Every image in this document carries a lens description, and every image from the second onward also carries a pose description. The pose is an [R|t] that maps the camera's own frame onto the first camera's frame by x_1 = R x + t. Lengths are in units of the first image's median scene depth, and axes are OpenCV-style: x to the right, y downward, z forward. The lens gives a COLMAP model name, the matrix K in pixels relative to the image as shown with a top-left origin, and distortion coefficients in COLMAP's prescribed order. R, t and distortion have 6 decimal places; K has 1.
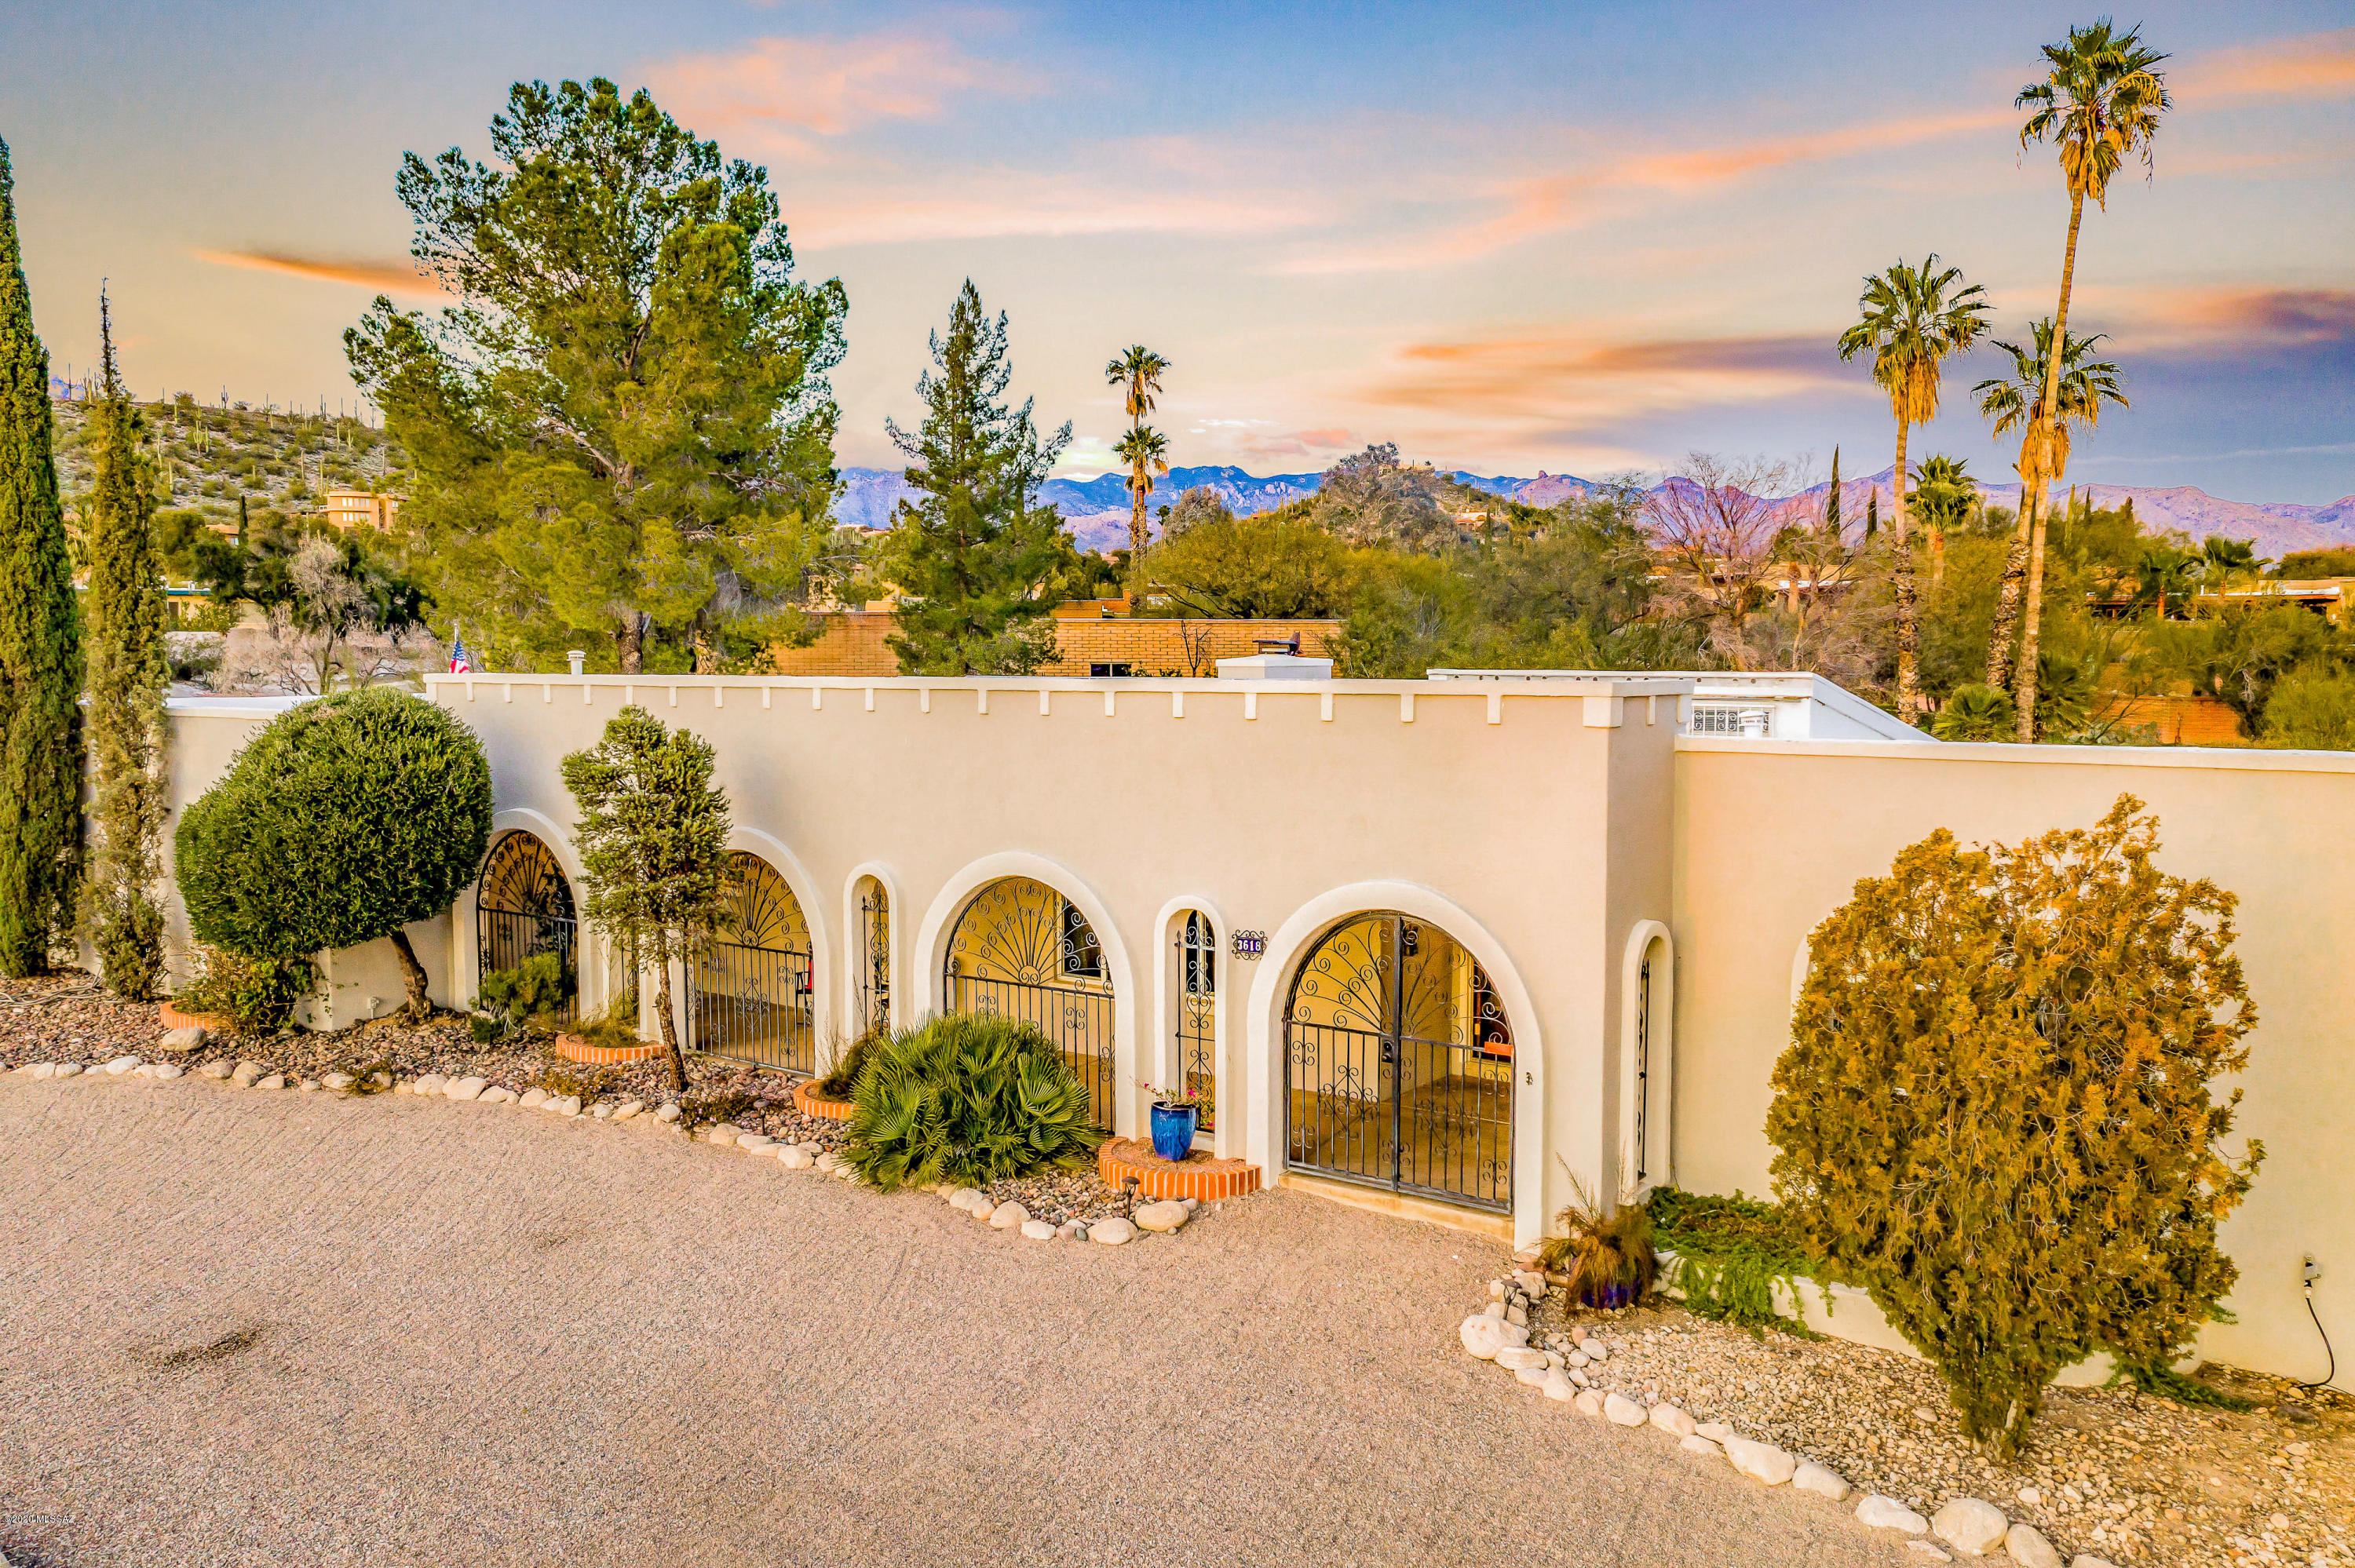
lens RADIAL K [[1859.4, 0, 1177.5], [0, 1859.4, 784.0], [0, 0, 1]] dist [0.002428, 0.000649]
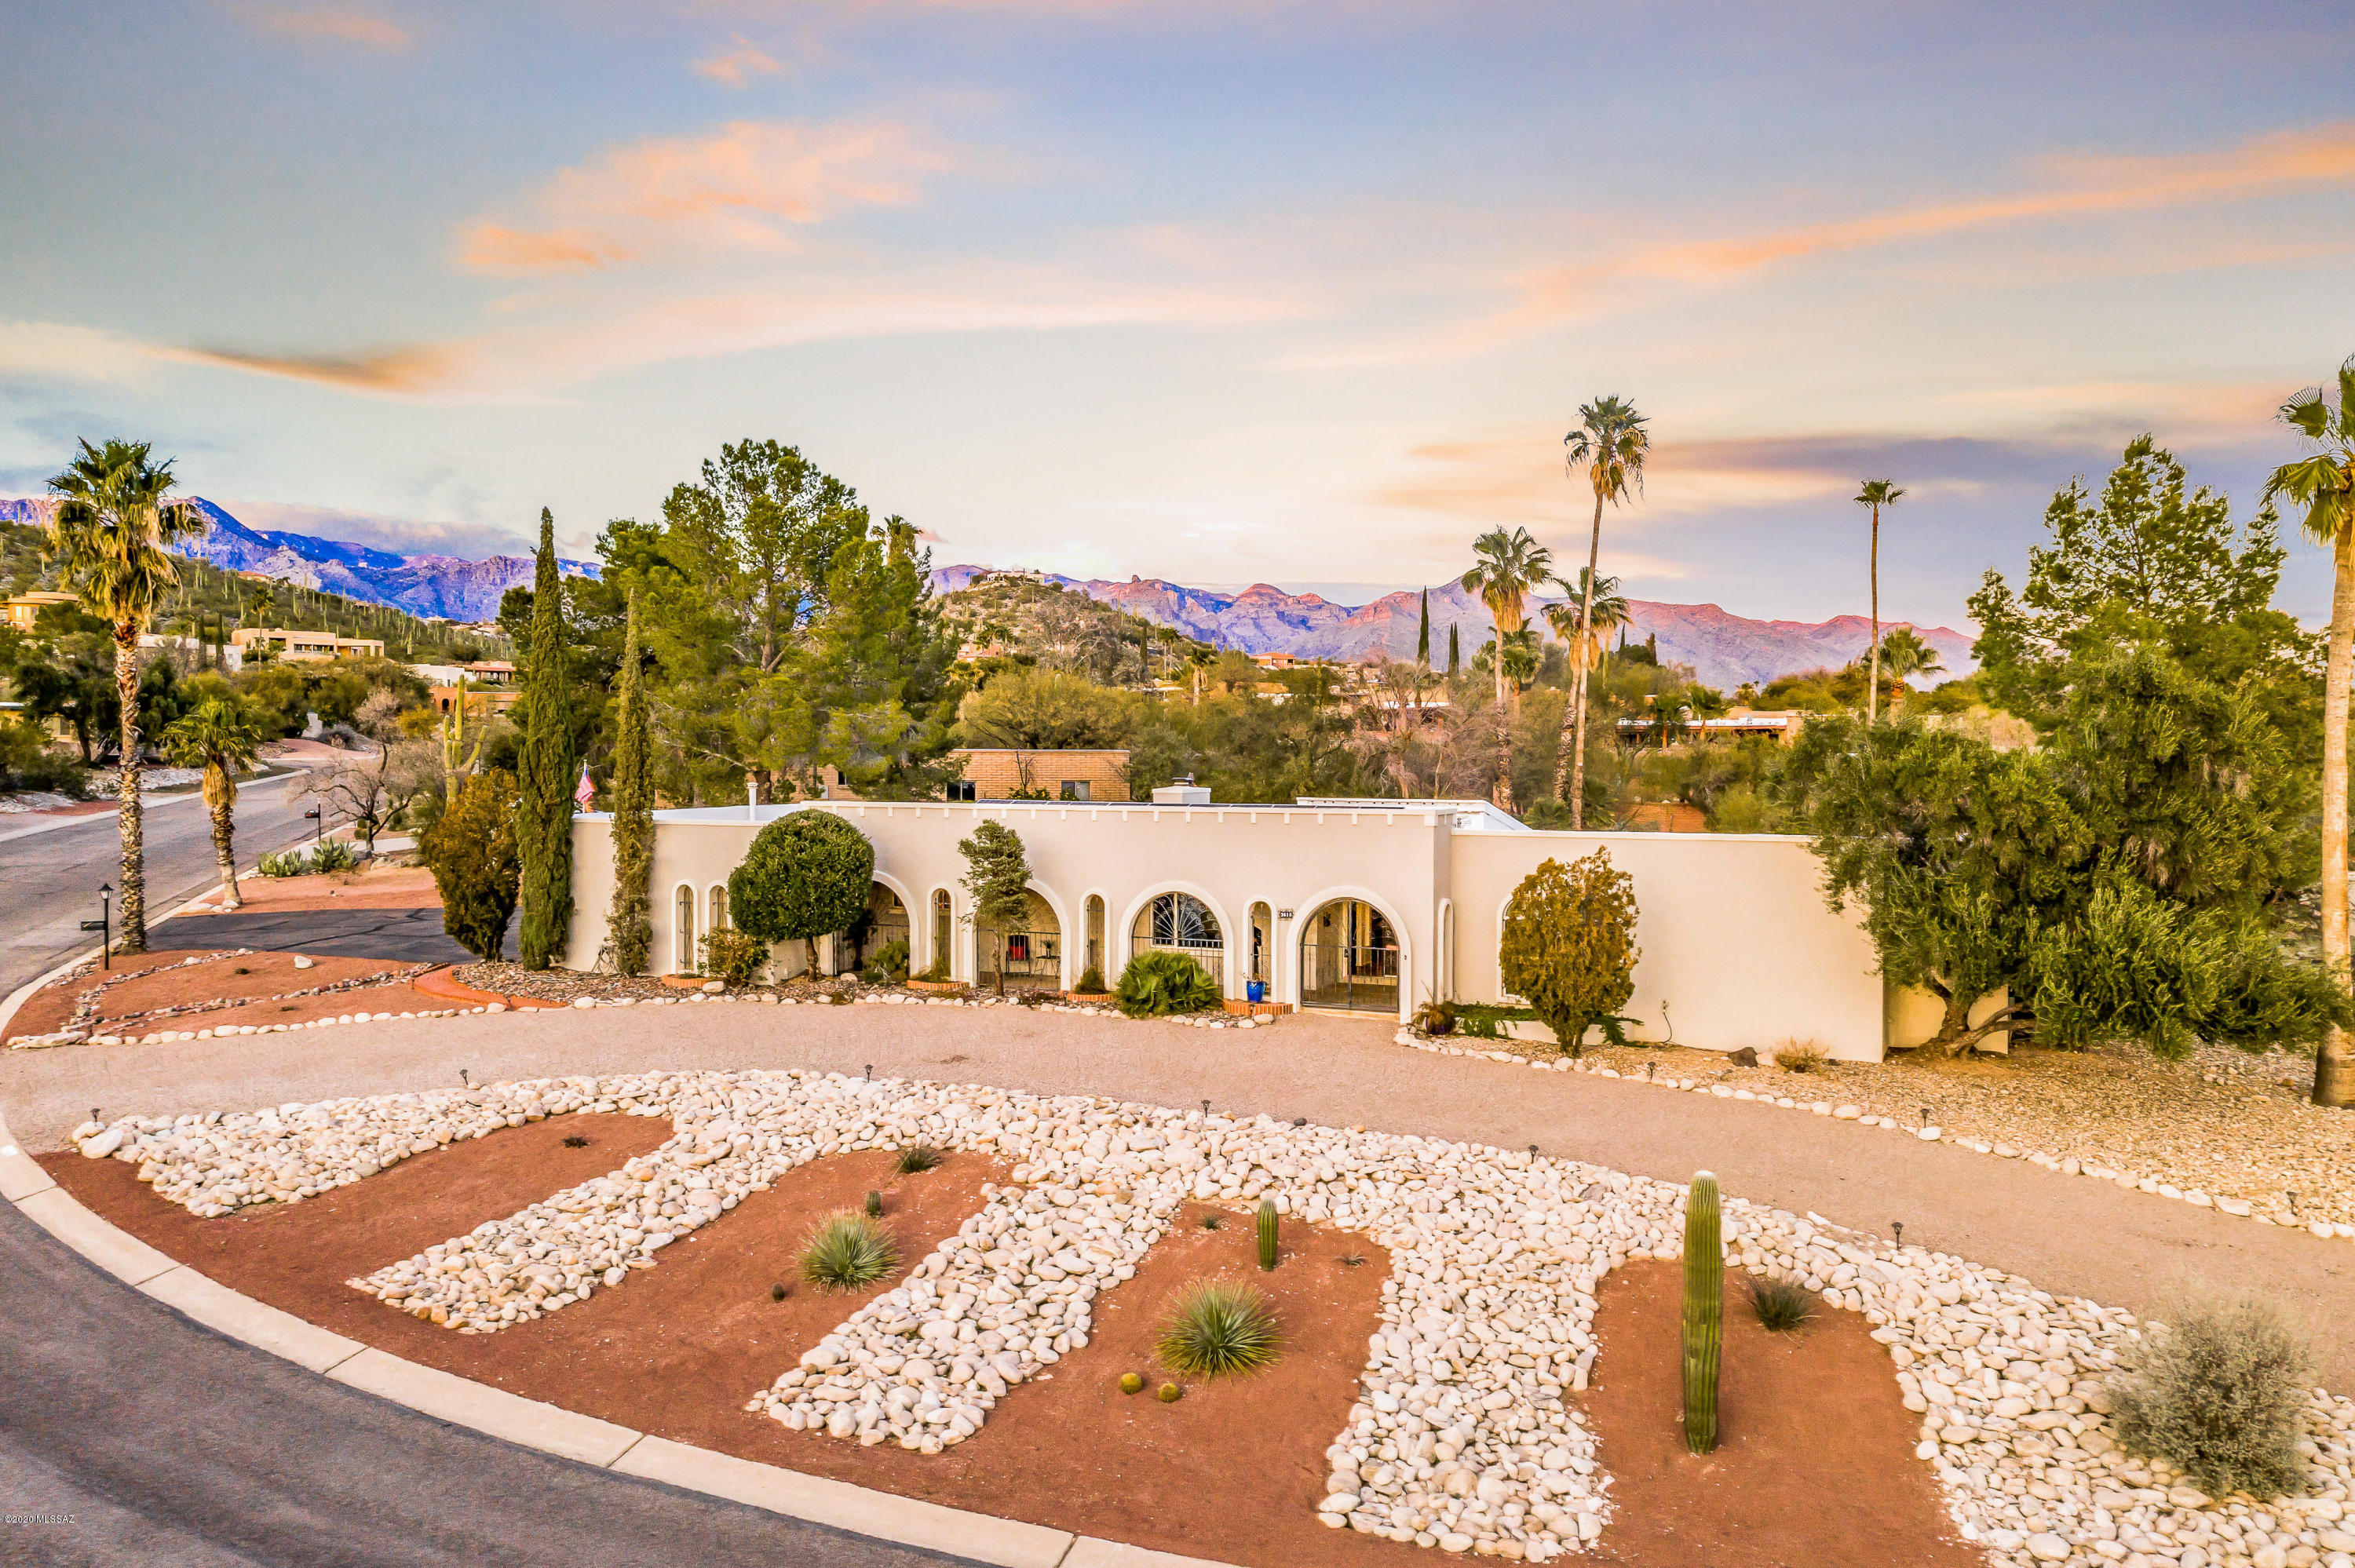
lens RADIAL K [[1859.4, 0, 1177.5], [0, 1859.4, 784.0], [0, 0, 1]] dist [0.002428, 0.000649]
pose [[0.977017, -0.000720, 0.213162, -0.541536], [0.011875, 0.998625, -0.051056, 0.031864], [-0.212832, 0.052413, 0.975682, -1.200544]]
